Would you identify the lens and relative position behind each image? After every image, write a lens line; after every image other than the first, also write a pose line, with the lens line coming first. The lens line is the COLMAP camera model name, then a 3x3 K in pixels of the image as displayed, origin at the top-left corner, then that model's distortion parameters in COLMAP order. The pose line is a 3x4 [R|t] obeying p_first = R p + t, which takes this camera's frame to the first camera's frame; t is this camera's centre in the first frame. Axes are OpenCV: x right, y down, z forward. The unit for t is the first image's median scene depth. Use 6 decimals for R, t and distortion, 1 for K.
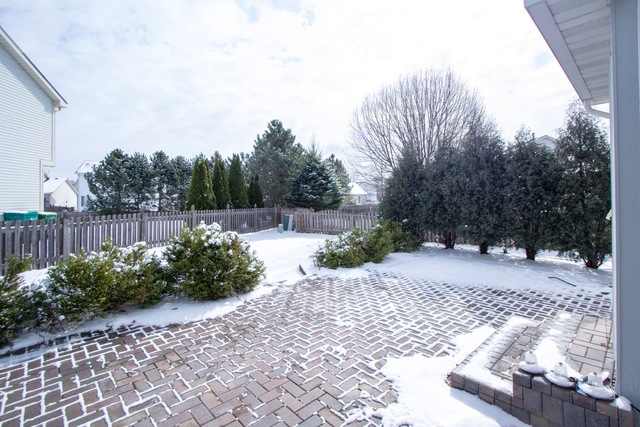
lens RADIAL K [[304.4, 0, 320.4], [0, 304.4, 196.7], [0, 0, 1]] dist [0.000550, 0.000047]
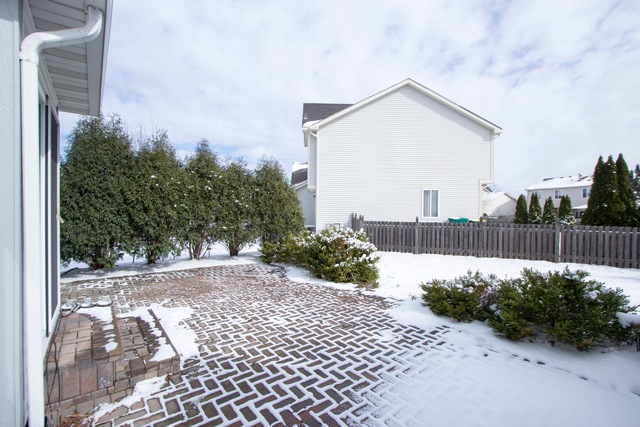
lens RADIAL K [[302.2, 0, 333.3], [0, 302.2, 213.1], [0, 0, 1]] dist [0.000512, 0.000245]
pose [[-0.084546, 0.018282, -0.996252, 1.138422], [0.007189, 0.999817, 0.017737, -0.002440], [0.996394, -0.005662, -0.084662, 1.210888]]
